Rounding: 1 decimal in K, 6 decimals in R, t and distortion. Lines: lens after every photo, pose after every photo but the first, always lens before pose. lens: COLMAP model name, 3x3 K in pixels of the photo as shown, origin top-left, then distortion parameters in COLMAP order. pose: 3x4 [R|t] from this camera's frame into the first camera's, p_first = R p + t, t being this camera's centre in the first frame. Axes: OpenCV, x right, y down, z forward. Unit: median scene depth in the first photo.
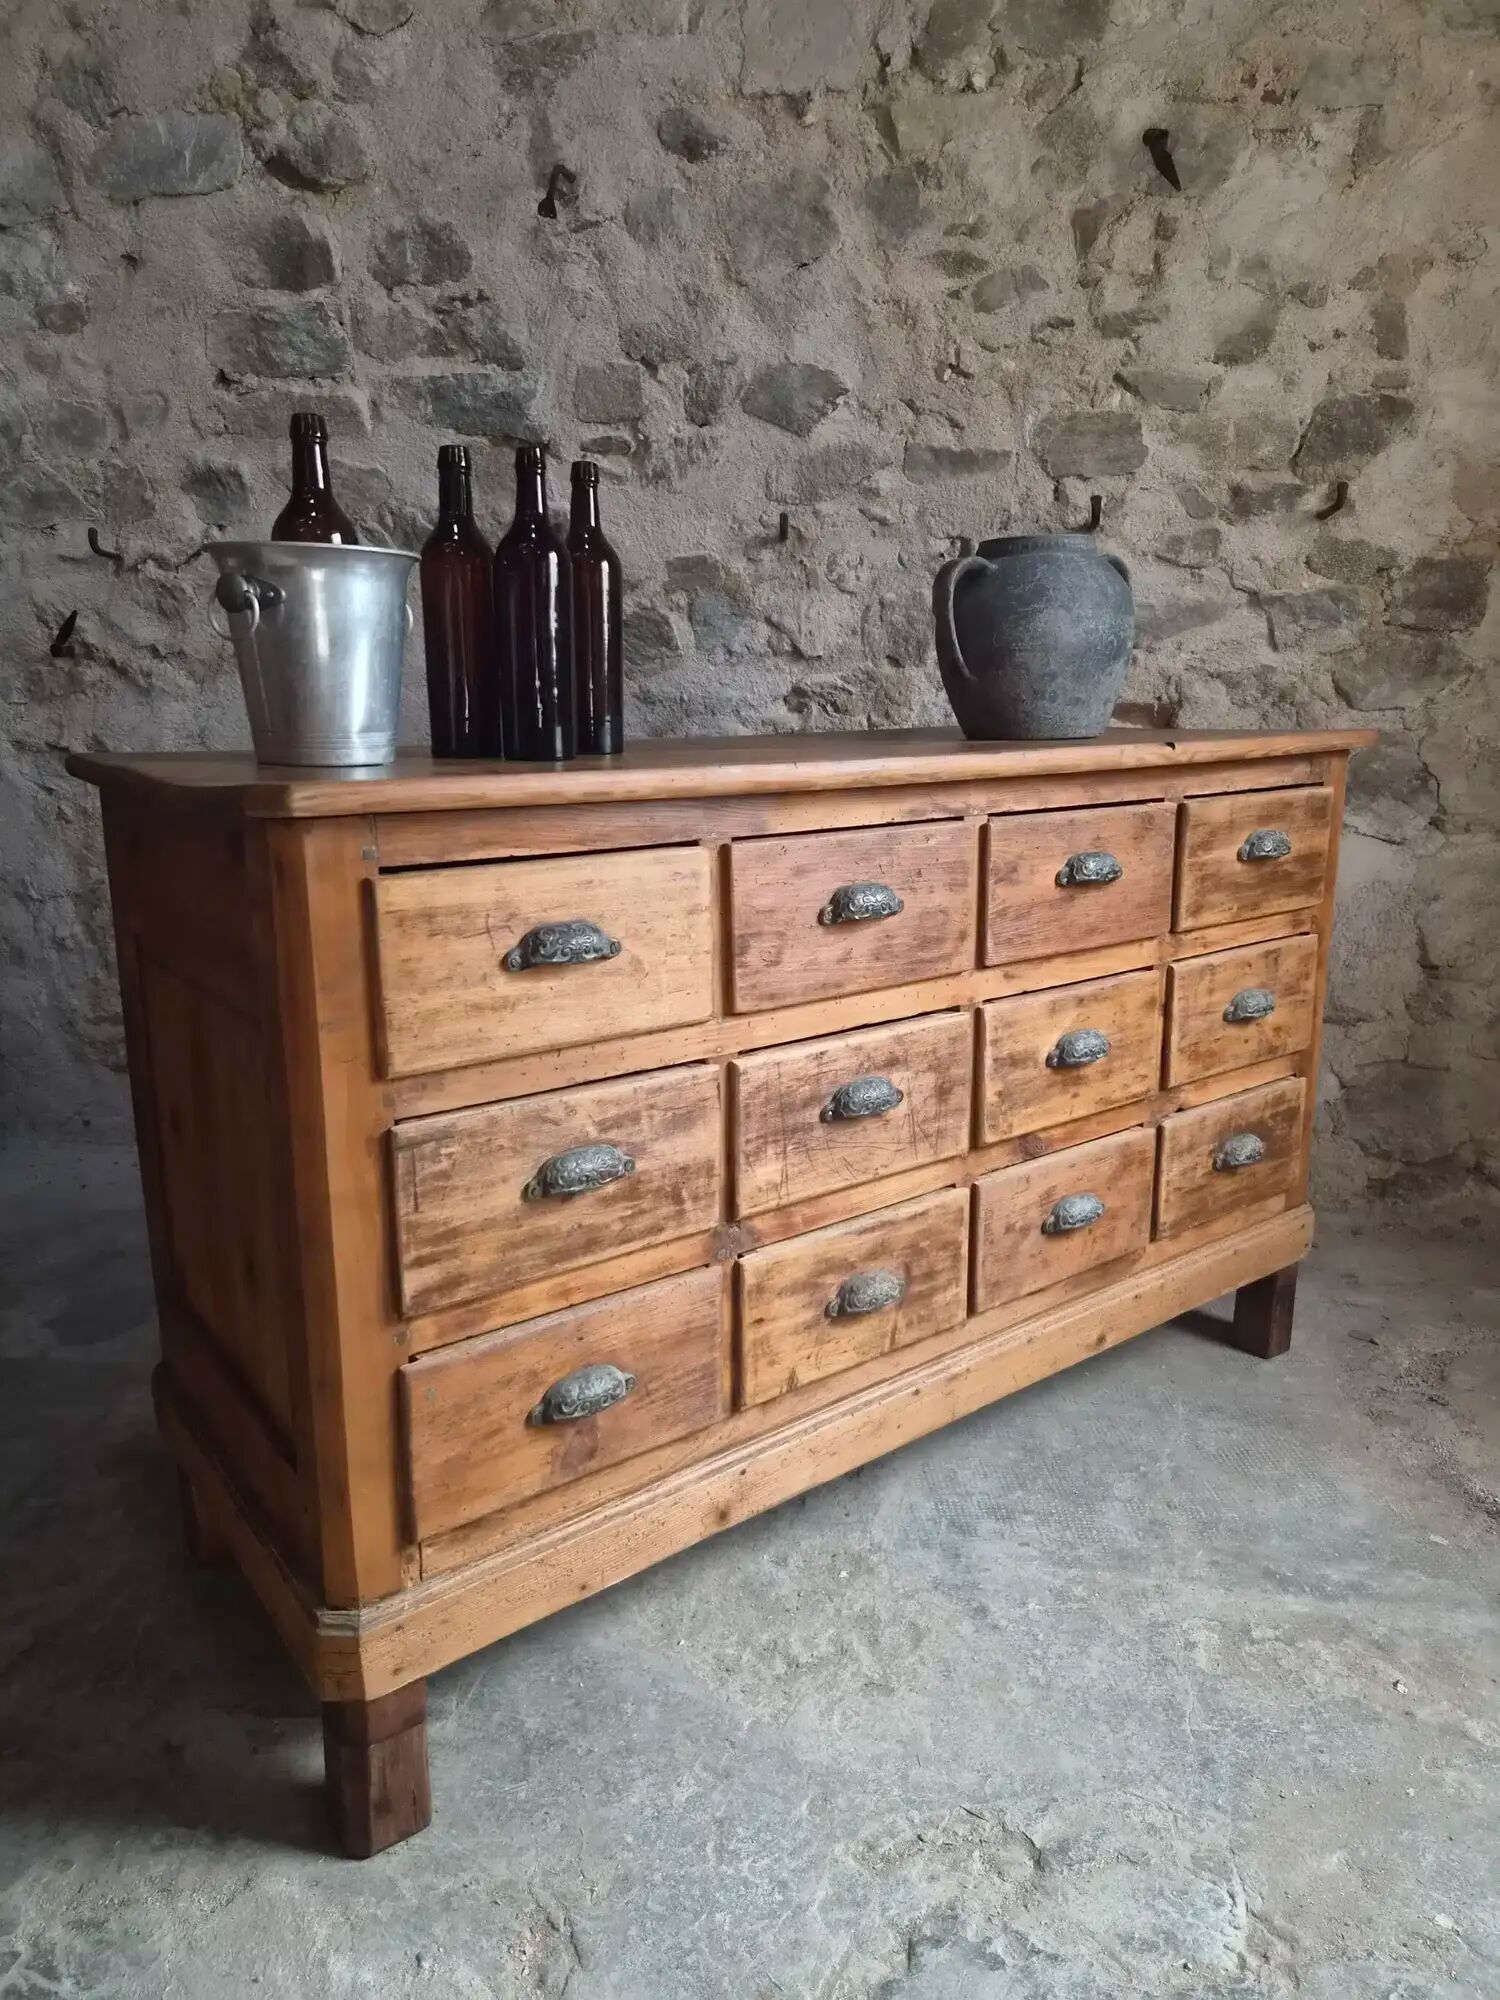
lens RADIAL K [[1352.3, 0, 755.4], [0, 1352.3, 987.4], [0, 0, 1]] dist [0.065208, -0.052458]
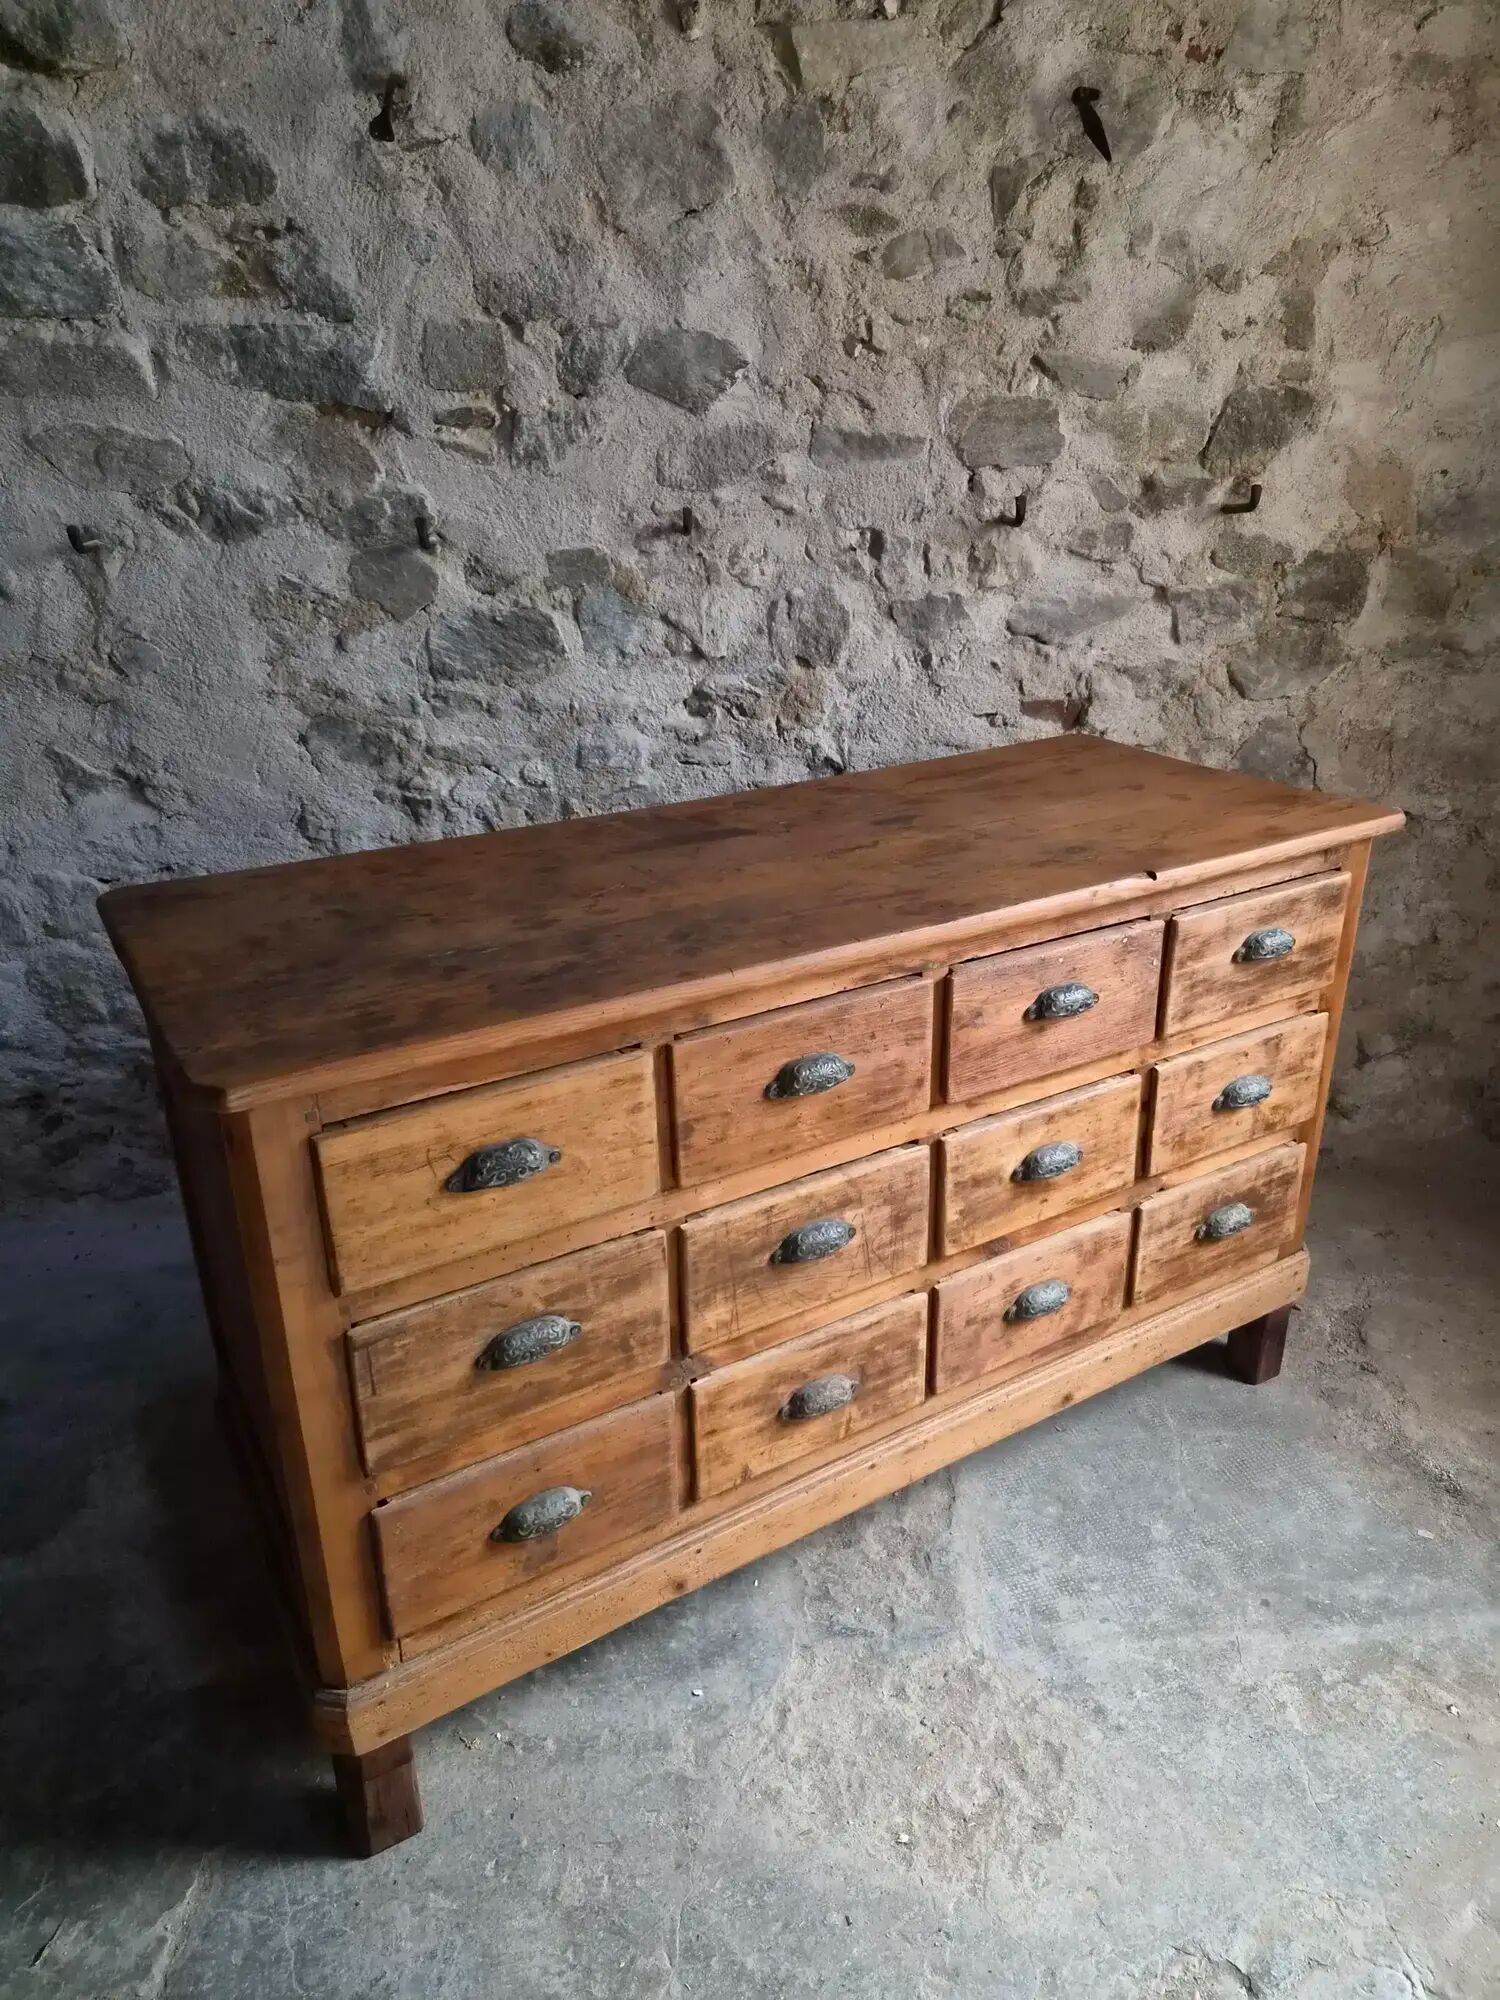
lens RADIAL K [[1352.3, 0, 771.6], [0, 1352.3, 995.0], [0, 0, 1]] dist [0.065208, -0.052458]
pose [[0.963585, -0.108785, 0.244272, -0.181262], [0.063347, 0.980370, 0.186714, -0.200249], [-0.259789, -0.164441, 0.951561, 0.081349]]
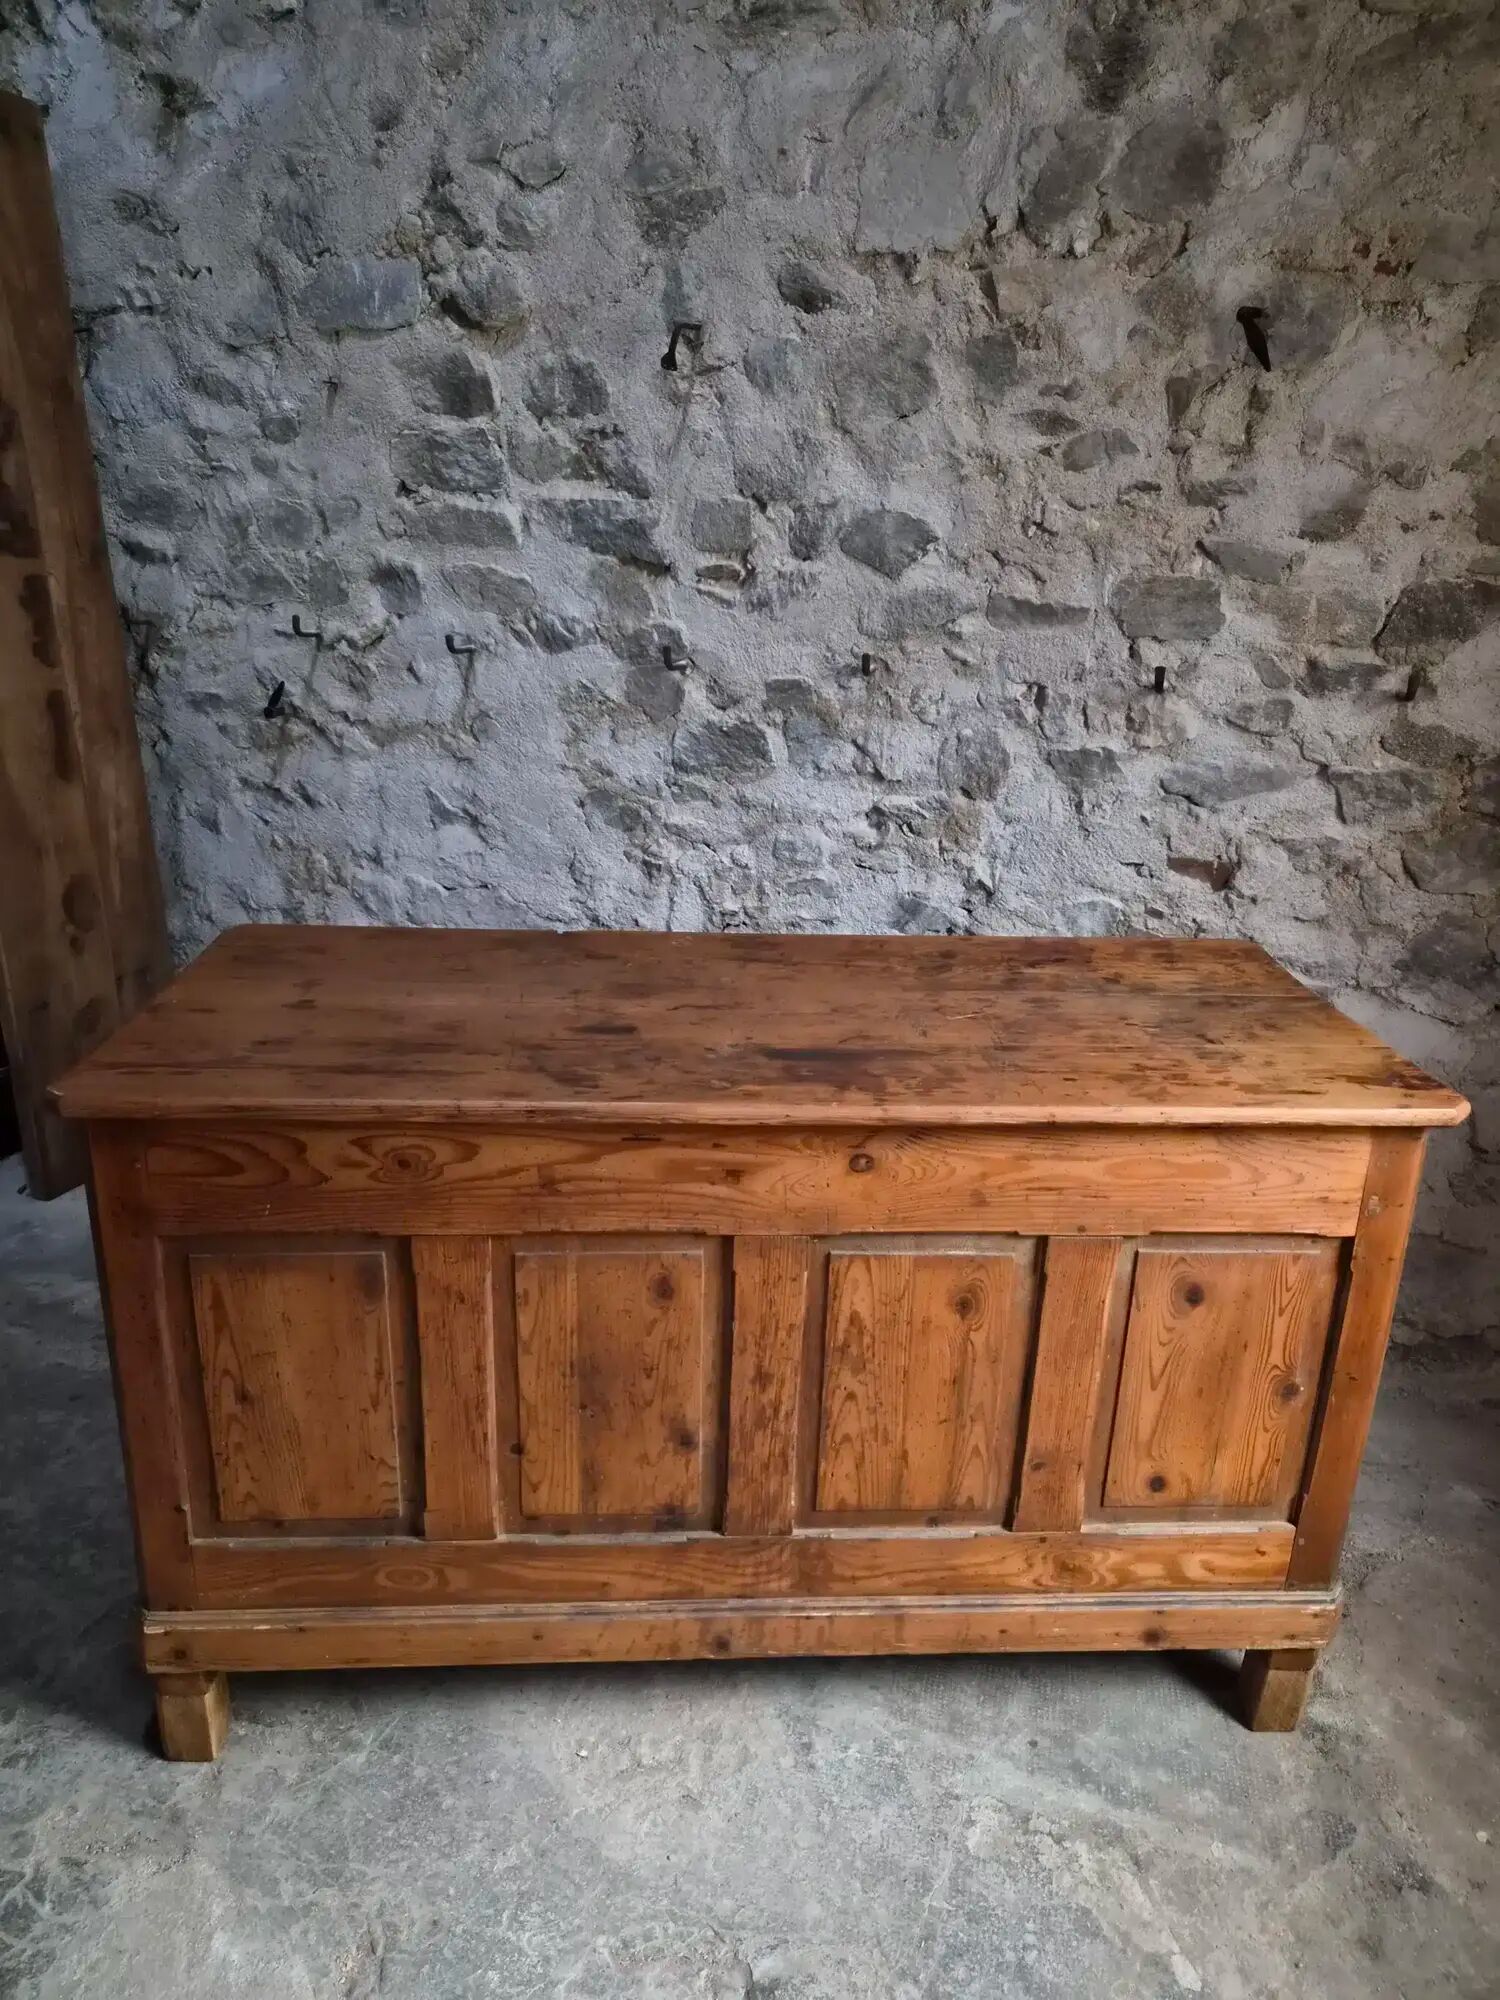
lens RADIAL K [[1352.3, 0, 755.6], [0, 1352.3, 984.1], [0, 0, 1]] dist [0.065208, -0.052458]
pose [[0.970934, 0.106432, -0.214380, 0.192600], [-0.084570, 0.990469, 0.108715, -0.203824], [0.223908, -0.087425, 0.970681, -0.065261]]
